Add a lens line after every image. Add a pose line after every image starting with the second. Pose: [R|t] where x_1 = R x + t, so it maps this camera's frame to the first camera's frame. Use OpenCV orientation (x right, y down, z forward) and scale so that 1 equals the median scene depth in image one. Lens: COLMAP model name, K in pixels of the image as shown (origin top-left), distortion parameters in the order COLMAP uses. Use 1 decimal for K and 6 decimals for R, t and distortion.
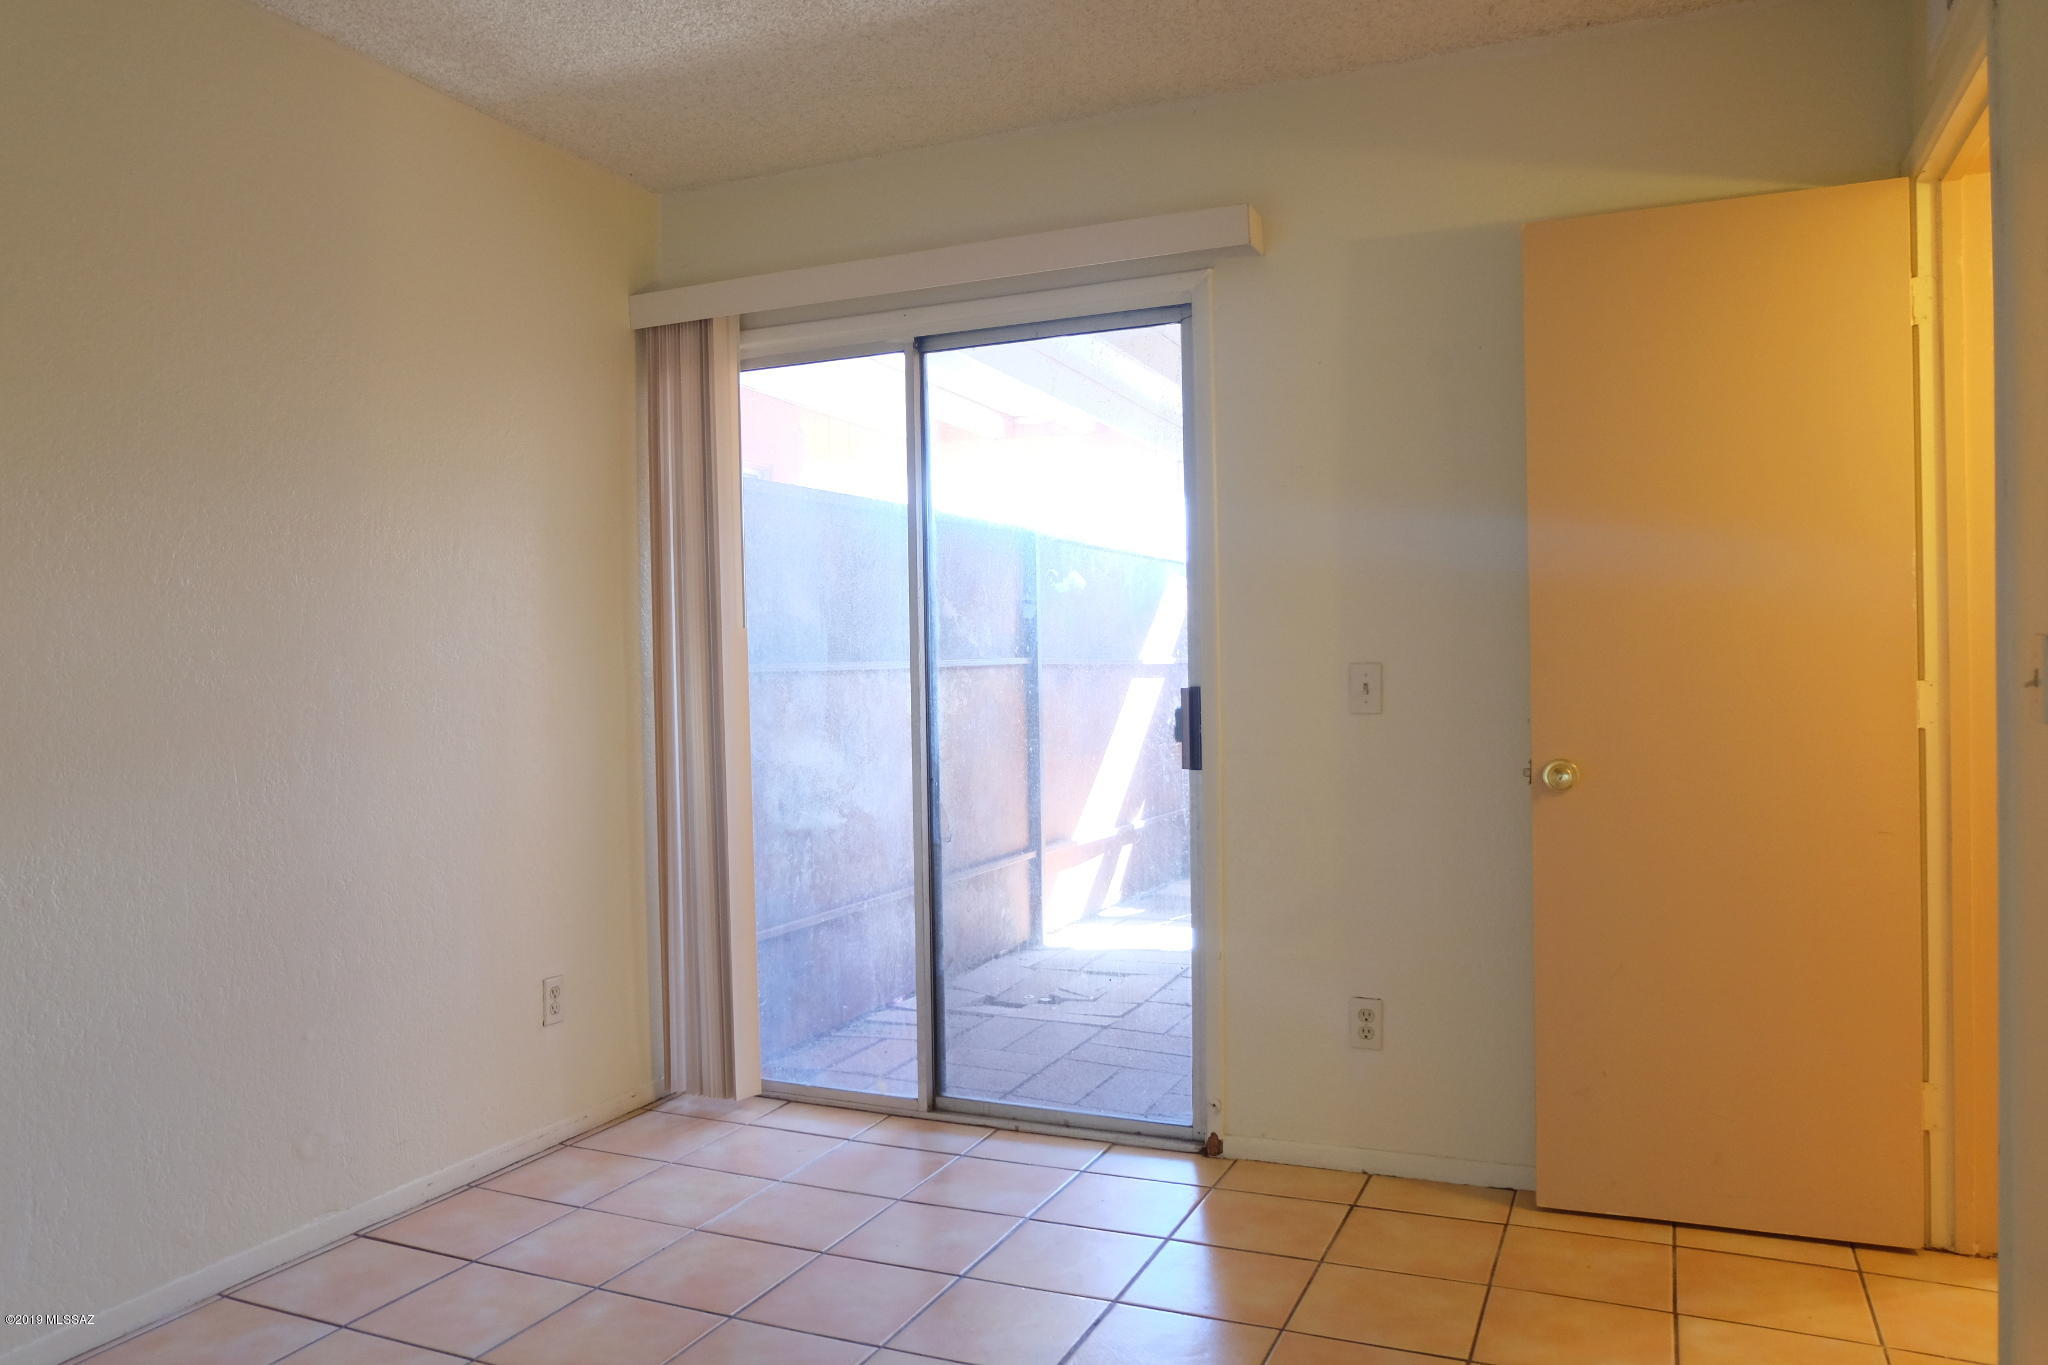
lens RADIAL K [[1463.8, 0, 1019.1], [0, 1463.8, 677.7], [0, 0, 1]] dist [-0.045685, 0.029762]
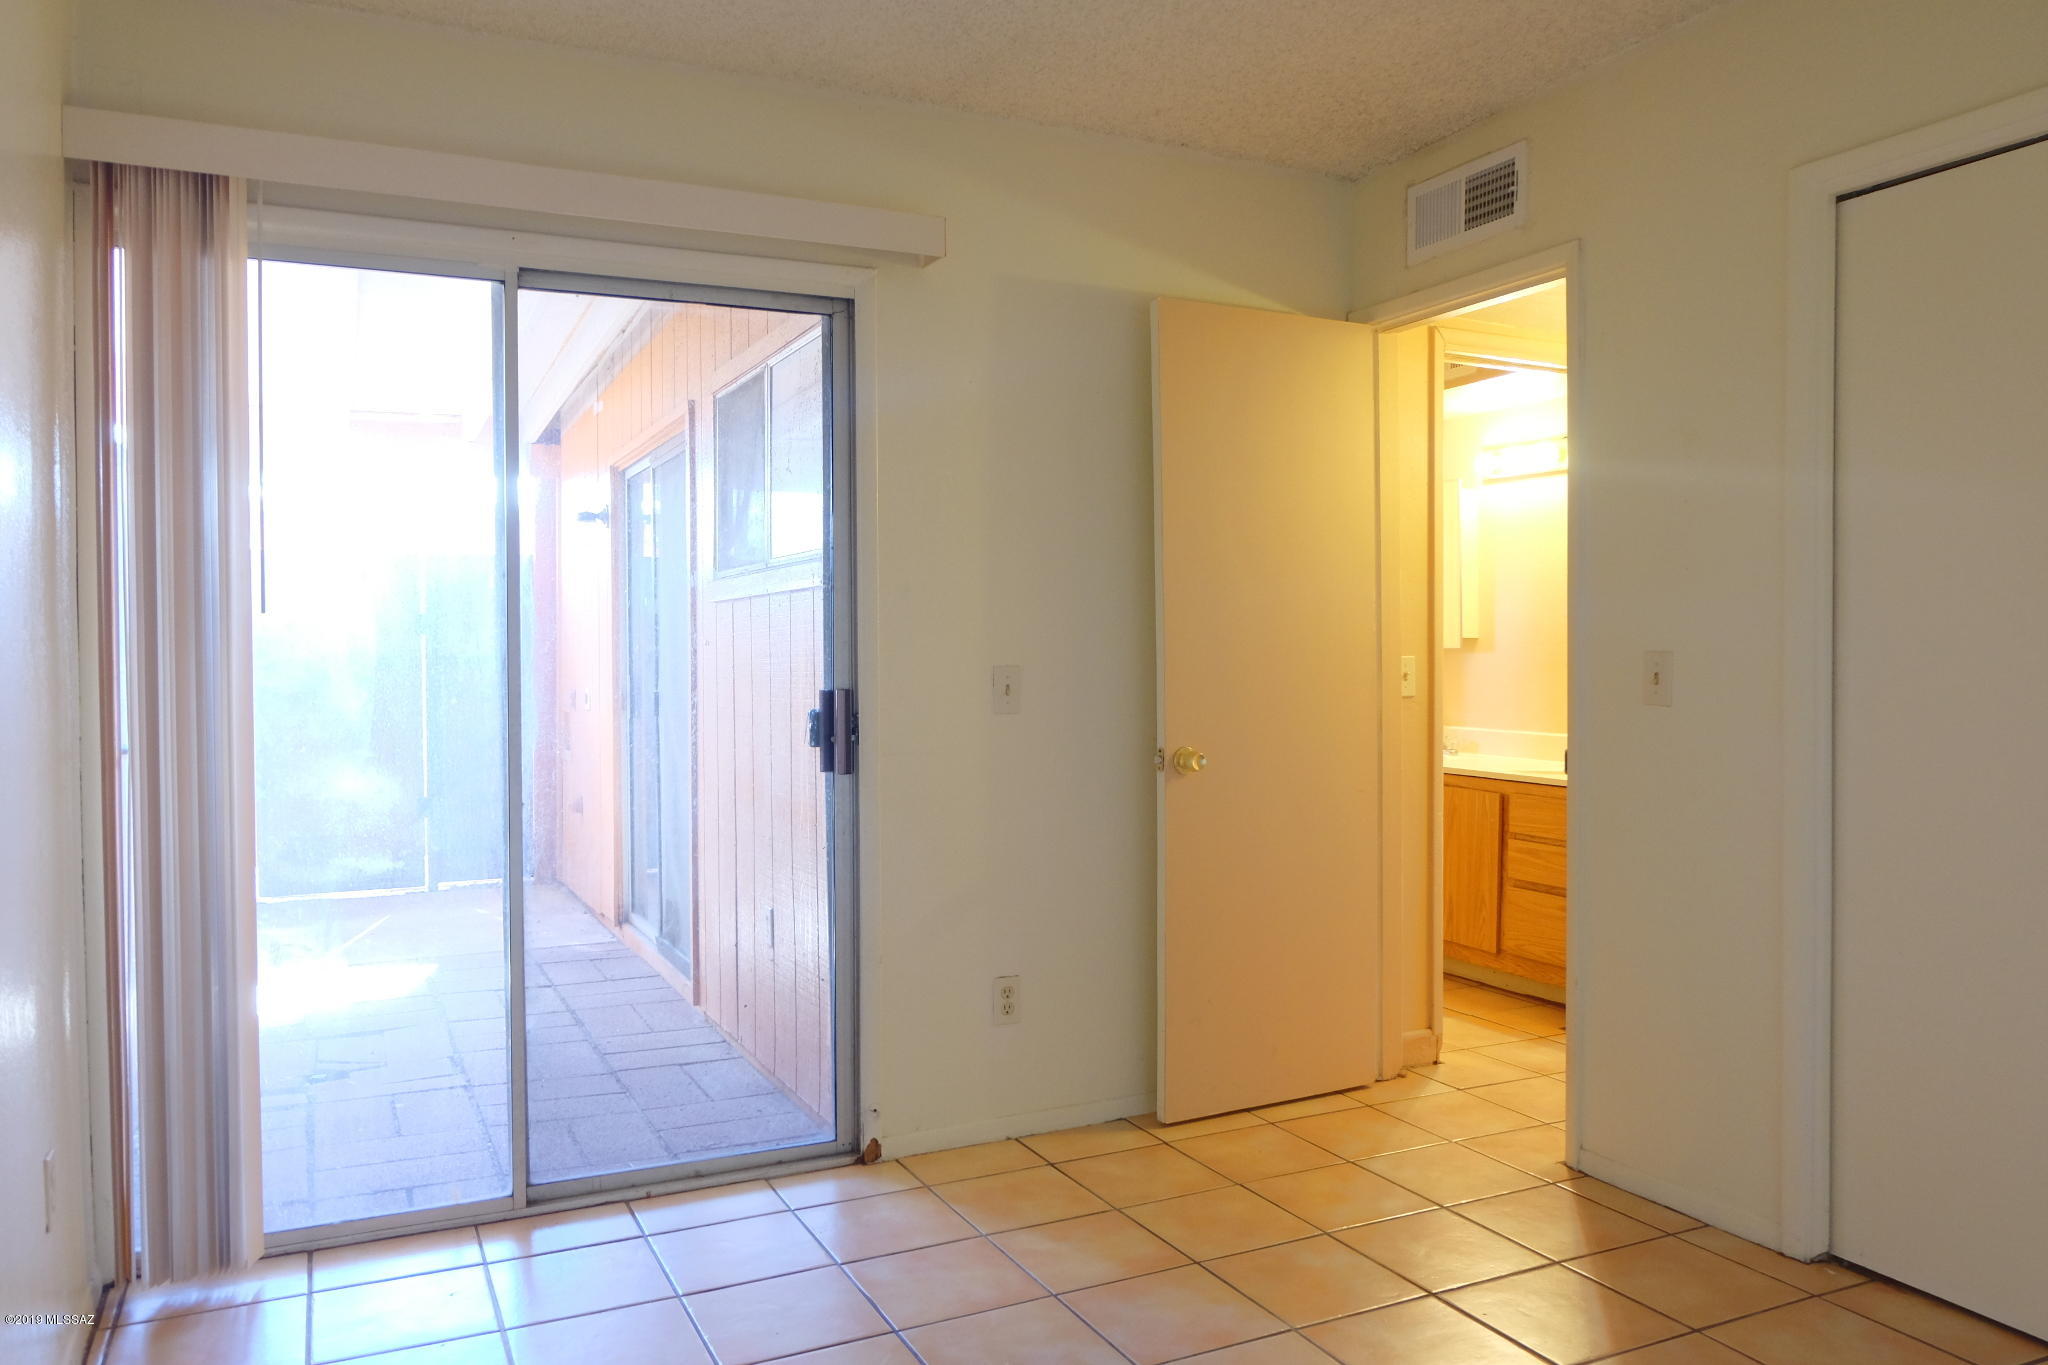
lens RADIAL K [[1463.8, 0, 1029.6], [0, 1463.8, 674.4], [0, 0, 1]] dist [-0.045685, 0.029762]
pose [[0.640972, 0.001040, 0.767563, -0.539347], [0.002966, 0.999988, -0.003832, 0.000172], [-0.767558, 0.004733, 0.640961, 0.269364]]
